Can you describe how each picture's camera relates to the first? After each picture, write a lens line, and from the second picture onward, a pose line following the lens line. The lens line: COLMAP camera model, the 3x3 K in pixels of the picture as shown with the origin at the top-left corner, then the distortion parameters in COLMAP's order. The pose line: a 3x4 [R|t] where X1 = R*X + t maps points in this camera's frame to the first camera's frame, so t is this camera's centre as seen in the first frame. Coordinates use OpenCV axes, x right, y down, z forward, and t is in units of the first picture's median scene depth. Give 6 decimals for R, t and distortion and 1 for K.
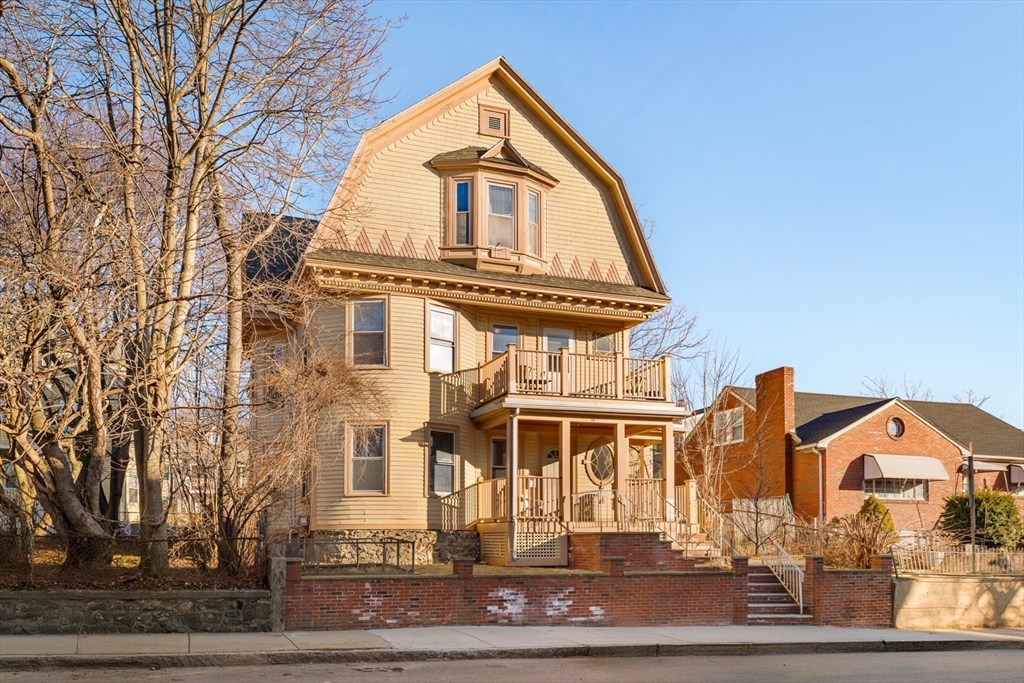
lens RADIAL K [[664.6, 0, 512.0], [0, 664.6, 341.5], [0, 0, 1]] dist [0.001163, 0.027745]
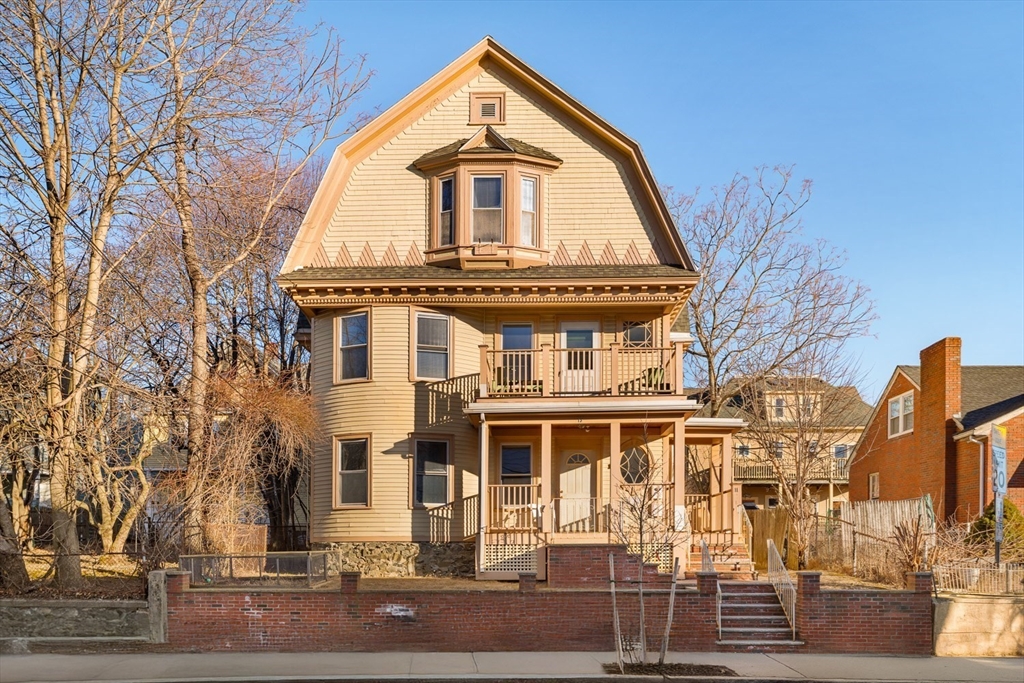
lens RADIAL K [[687.9, 0, 512.2], [0, 687.9, 370.0], [0, 0, 1]] dist [0.002940, 0.003879]
pose [[0.949526, -0.079334, -0.303491, 0.302218], [0.090832, 0.995579, 0.023935, 0.017235], [0.300250, -0.050294, 0.952534, 0.078486]]
